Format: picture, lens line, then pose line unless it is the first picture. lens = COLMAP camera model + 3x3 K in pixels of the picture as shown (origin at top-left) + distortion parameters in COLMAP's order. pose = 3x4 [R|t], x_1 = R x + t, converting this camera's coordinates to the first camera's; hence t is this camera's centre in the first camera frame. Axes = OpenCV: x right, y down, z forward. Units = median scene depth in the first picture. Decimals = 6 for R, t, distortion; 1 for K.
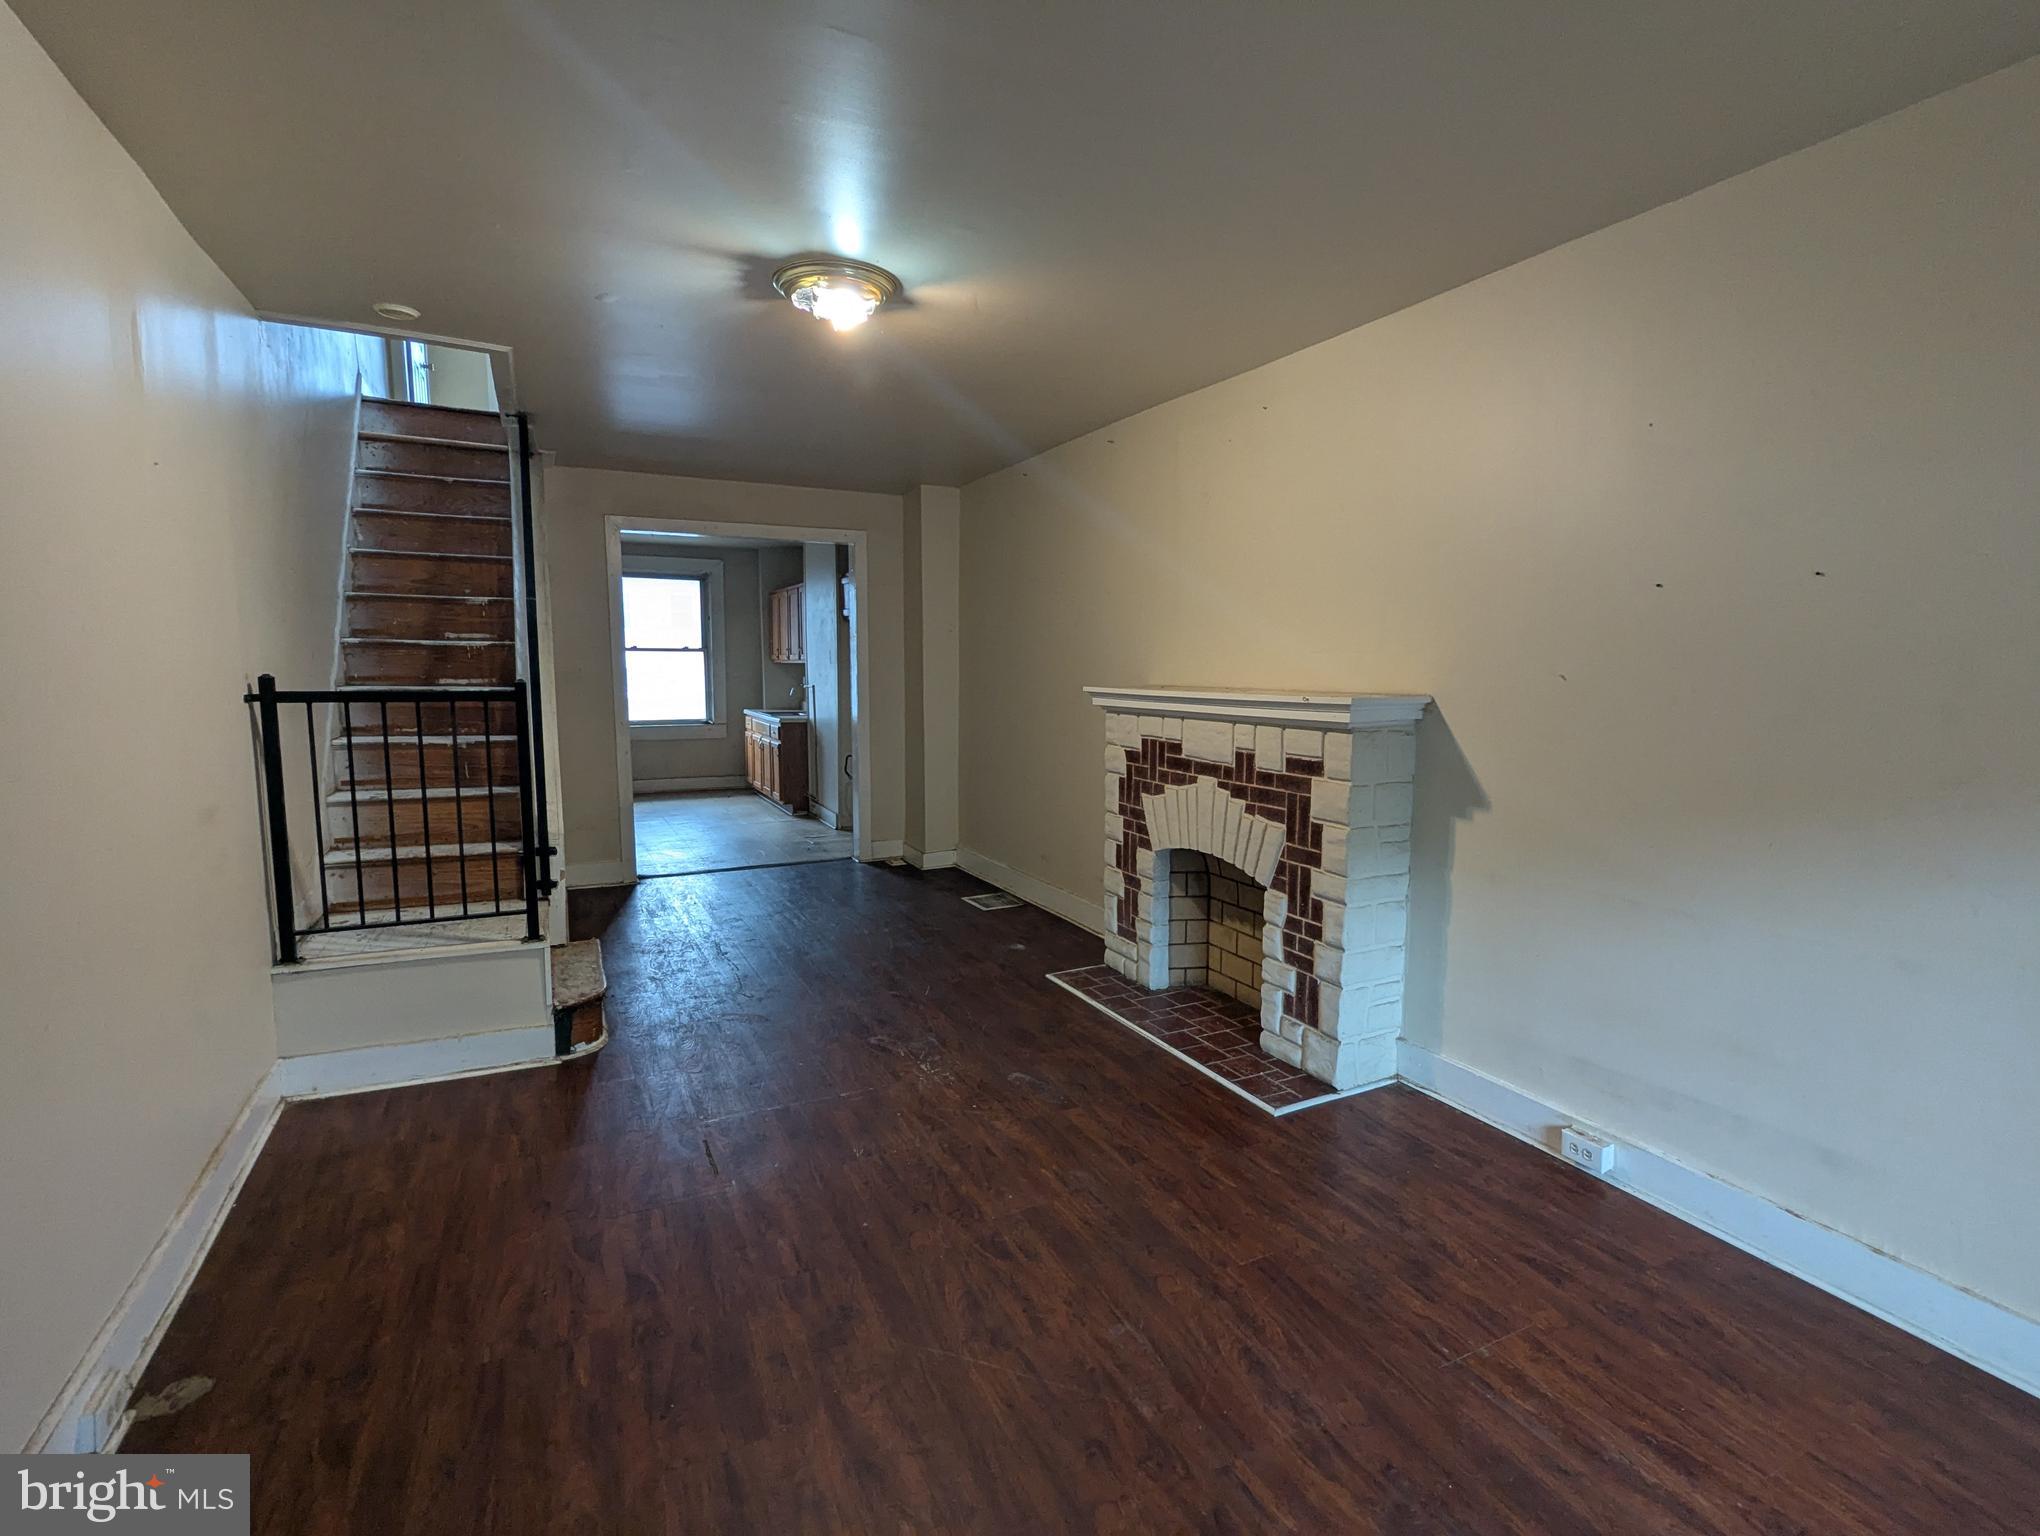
lens RADIAL K [[961.1, 0, 1023.0], [0, 961.1, 774.5], [0, 0, 1]] dist [-0.003394, 0.000104]
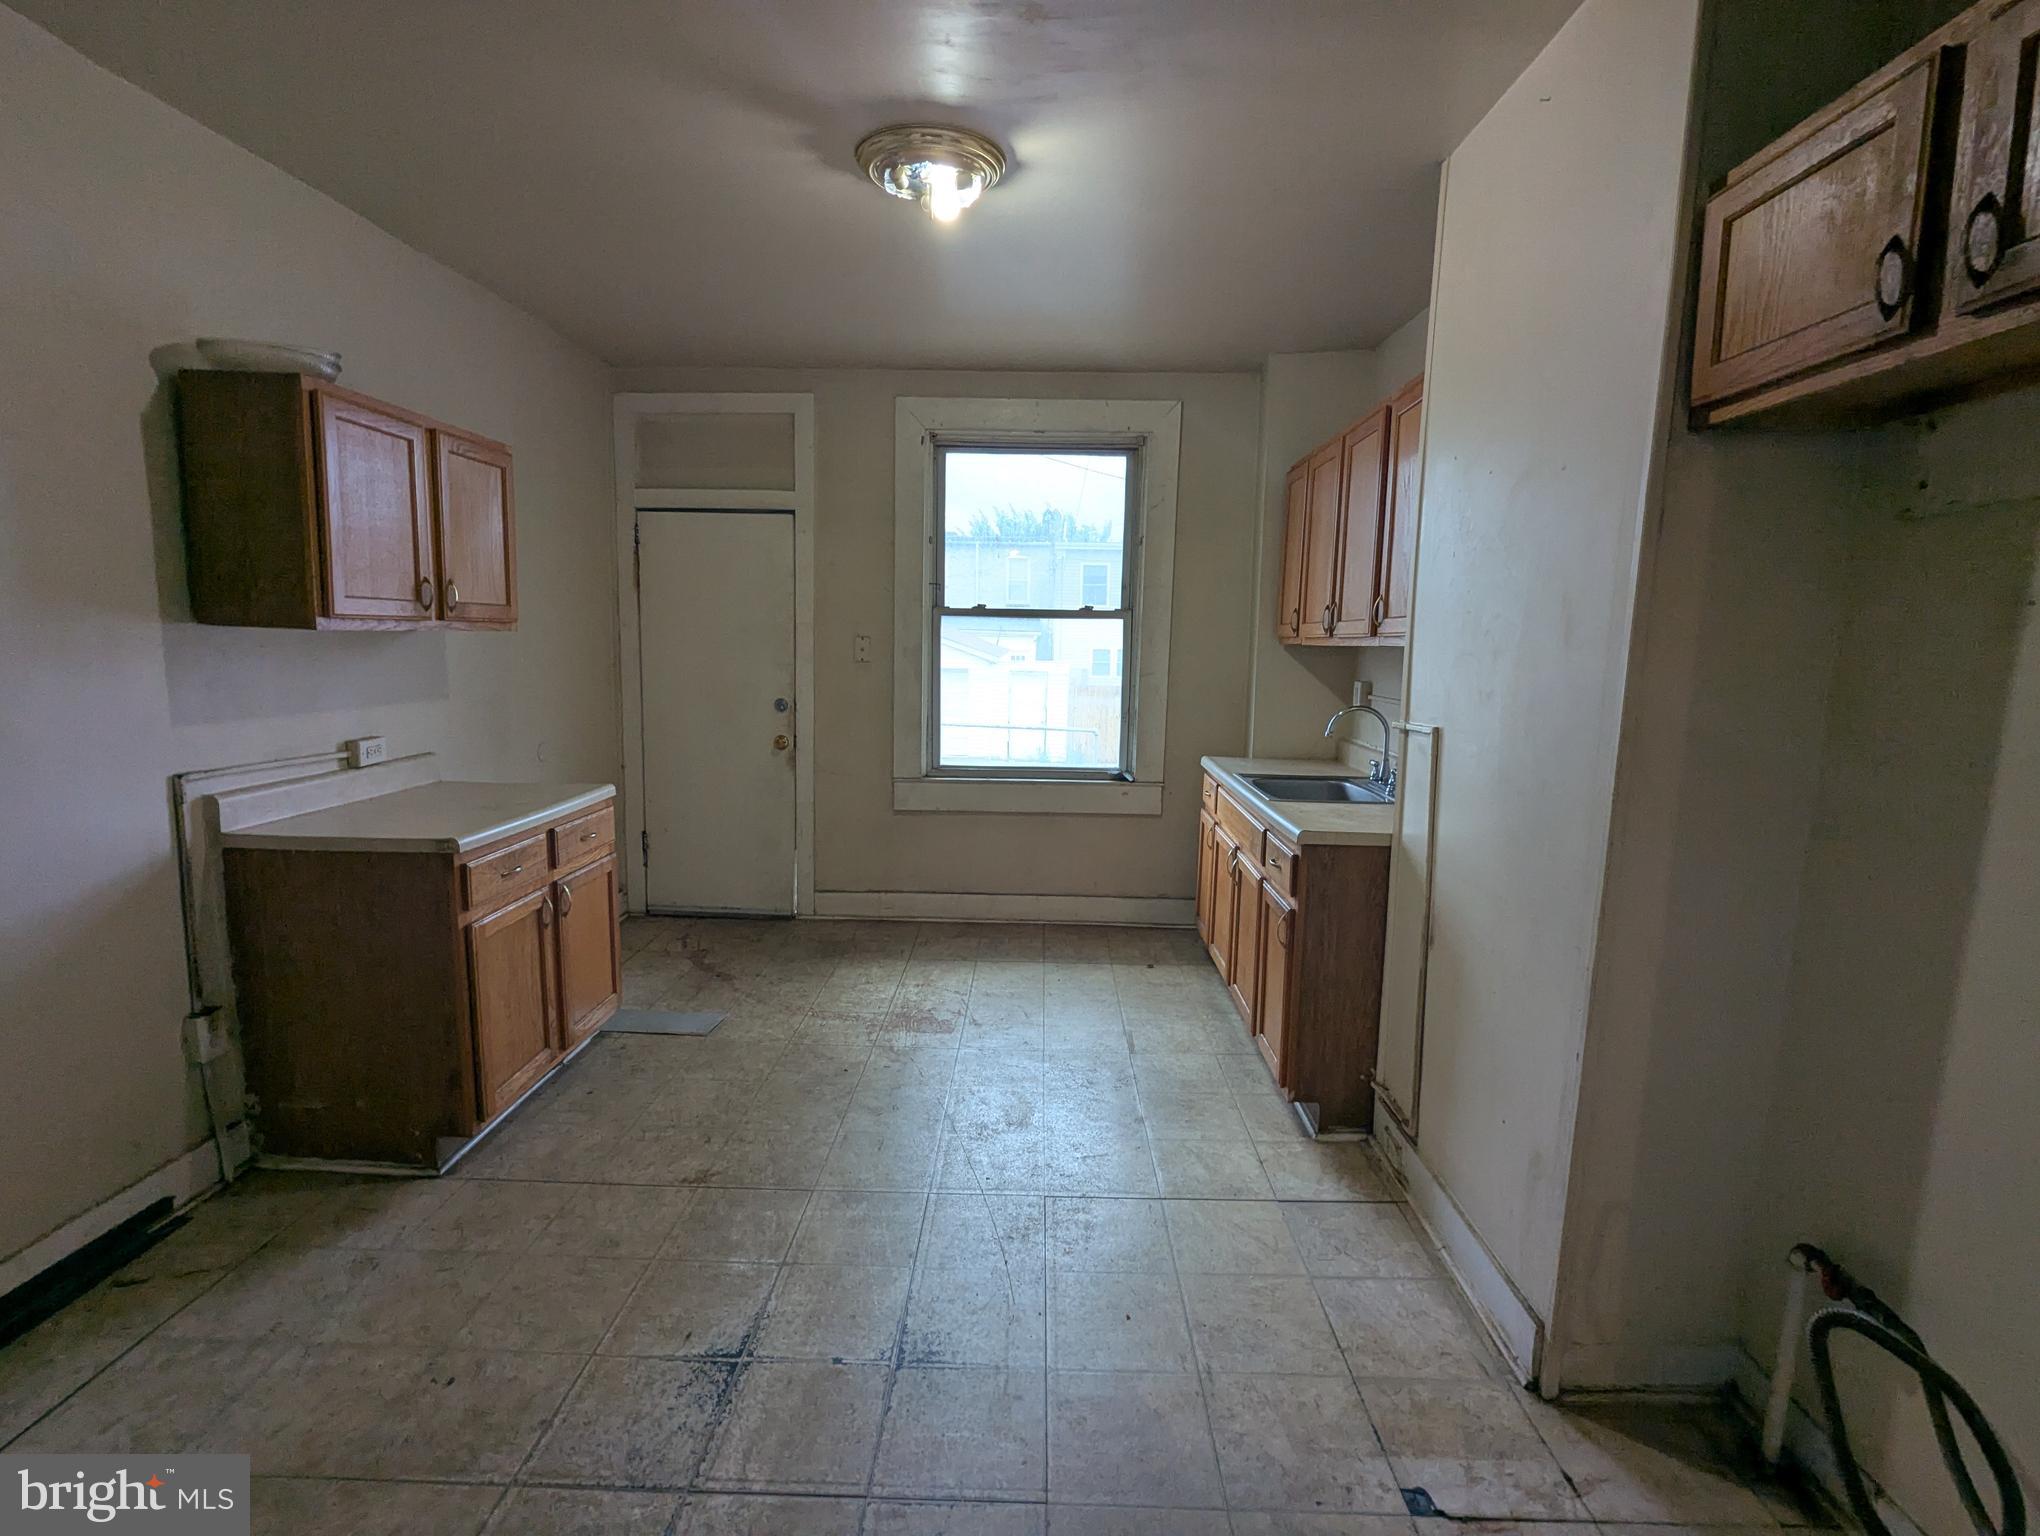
lens RADIAL K [[961.1, 0, 1023.0], [0, 961.1, 774.5], [0, 0, 1]] dist [-0.003394, 0.000104]
pose [[0.882486, 0.076412, -0.464091, -0.302056], [-0.067764, 0.997076, 0.035311, -0.126912], [0.465432, 0.000287, 0.885083, 1.089848]]
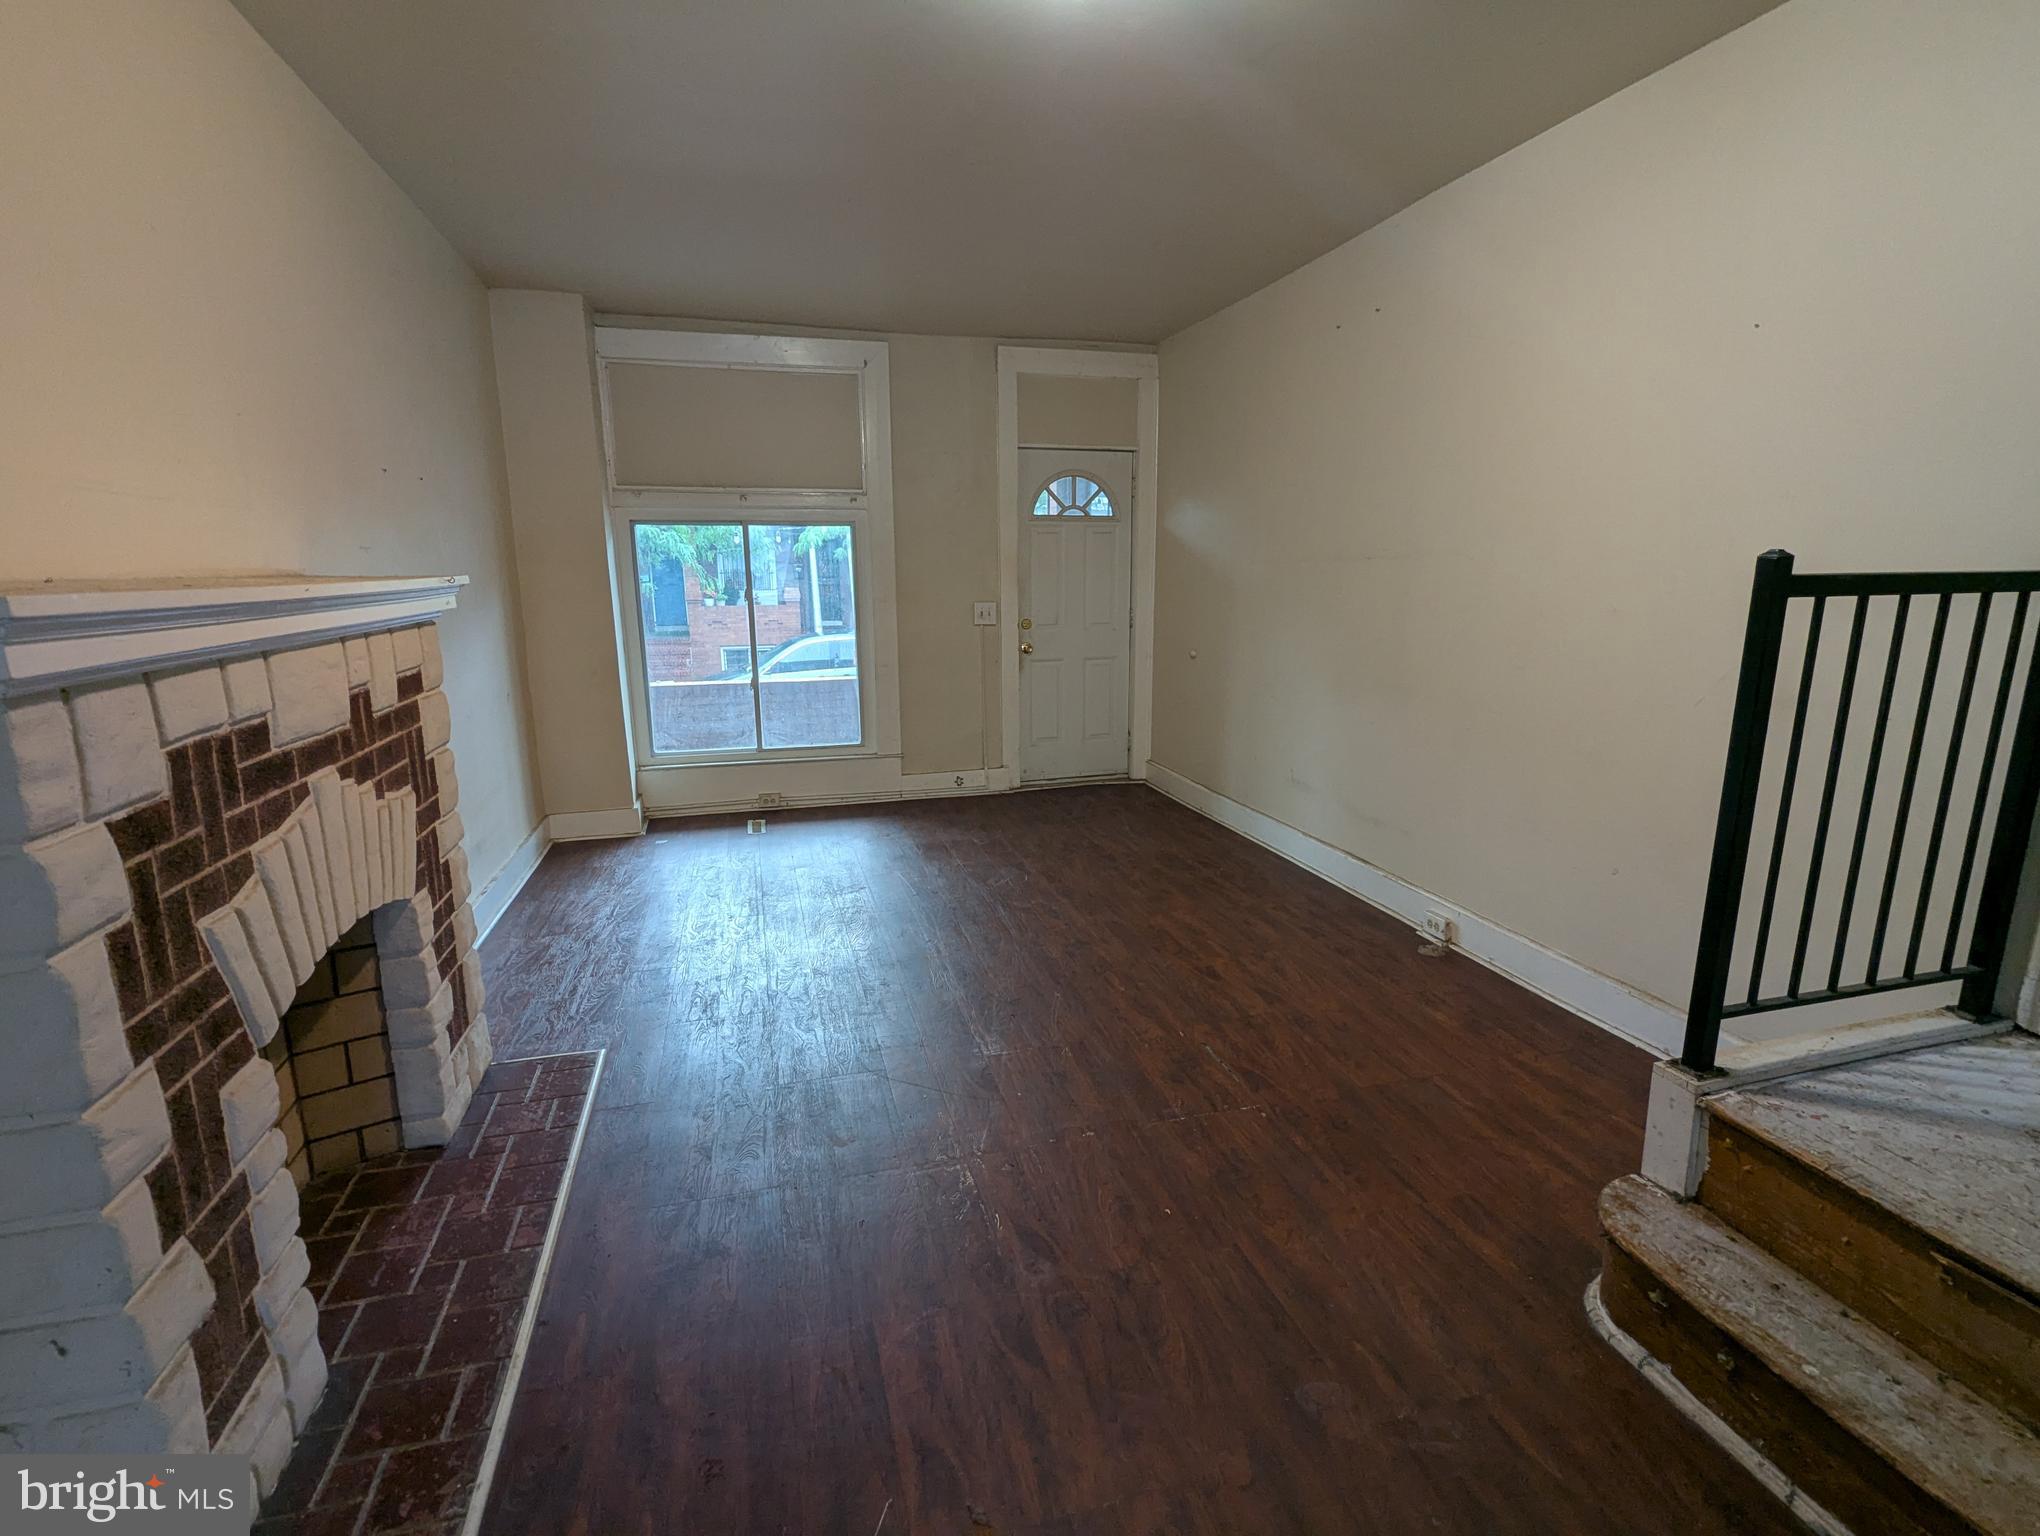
lens RADIAL K [[961.1, 0, 1023.0], [0, 961.1, 774.5], [0, 0, 1]] dist [-0.003394, 0.000104]
pose [[-0.981490, -0.042473, 0.186744, -0.151523], [0.020528, 0.946148, 0.323082, -0.092887], [-0.190410, 0.320935, -0.927763, 0.920267]]
